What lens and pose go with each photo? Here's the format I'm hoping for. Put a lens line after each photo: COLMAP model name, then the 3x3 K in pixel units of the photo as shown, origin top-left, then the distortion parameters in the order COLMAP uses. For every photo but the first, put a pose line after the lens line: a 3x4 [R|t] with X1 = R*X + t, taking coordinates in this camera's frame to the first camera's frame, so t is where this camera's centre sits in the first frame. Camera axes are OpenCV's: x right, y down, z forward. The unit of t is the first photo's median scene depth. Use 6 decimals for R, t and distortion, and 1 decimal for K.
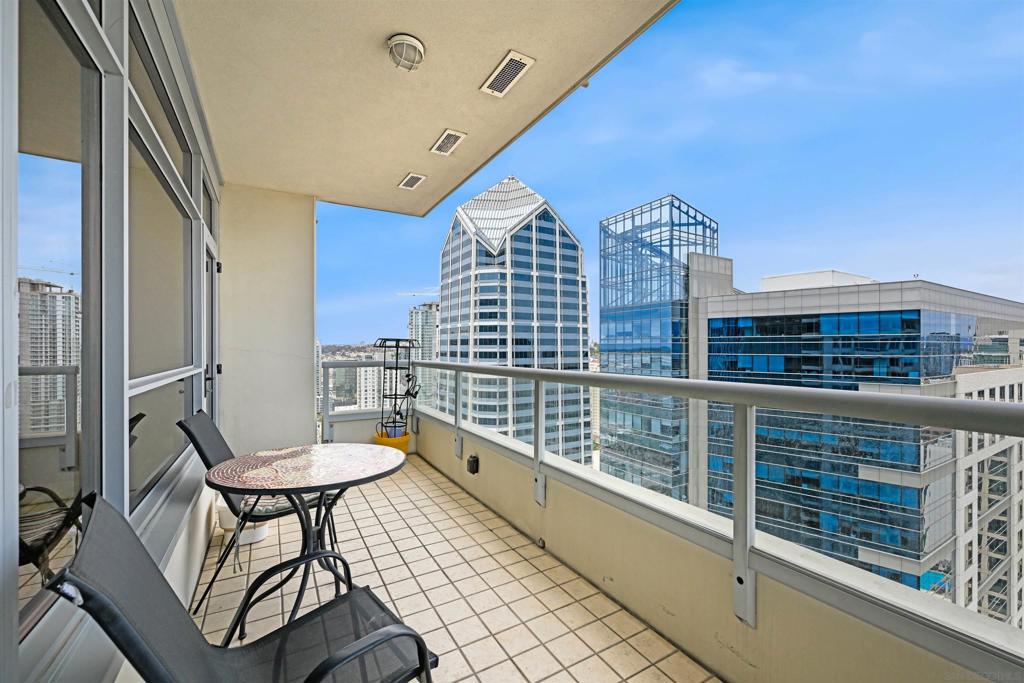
lens RADIAL K [[417.2, 0, 516.6], [0, 417.2, 346.4], [0, 0, 1]] dist [-0.001468, -0.000178]
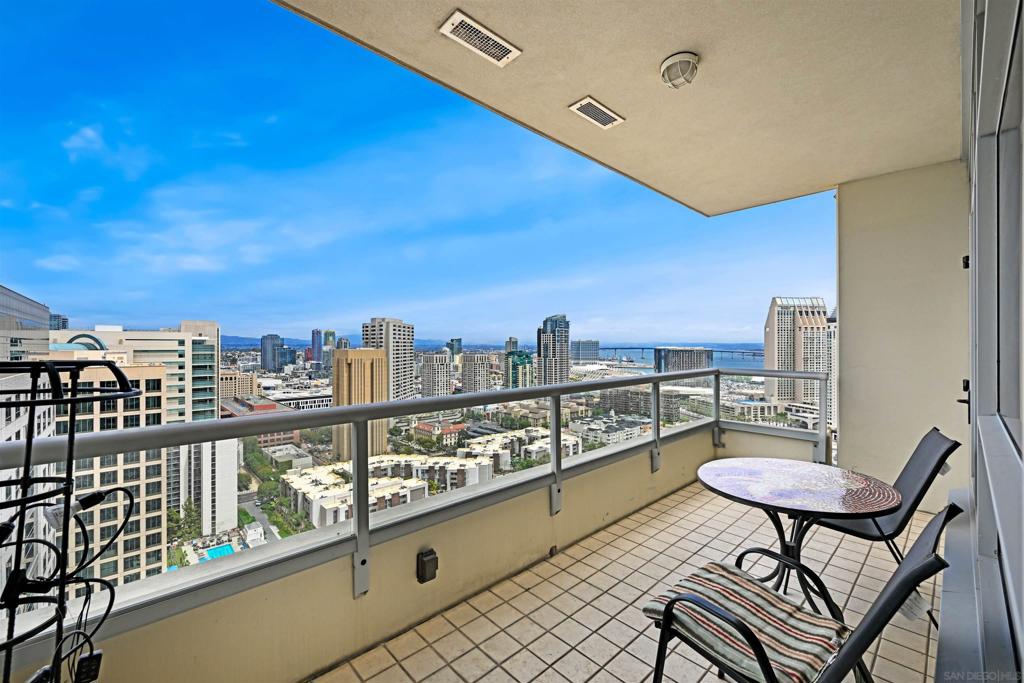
lens RADIAL K [[417.2, 0, 516.6], [0, 417.2, 346.4], [0, 0, 1]] dist [-0.001468, -0.000178]
pose [[-0.215245, -0.000627, 0.976560, -0.796194], [0.002038, 0.999997, 0.001091, -0.037310], [-0.976558, 0.002226, -0.215243, 1.105788]]
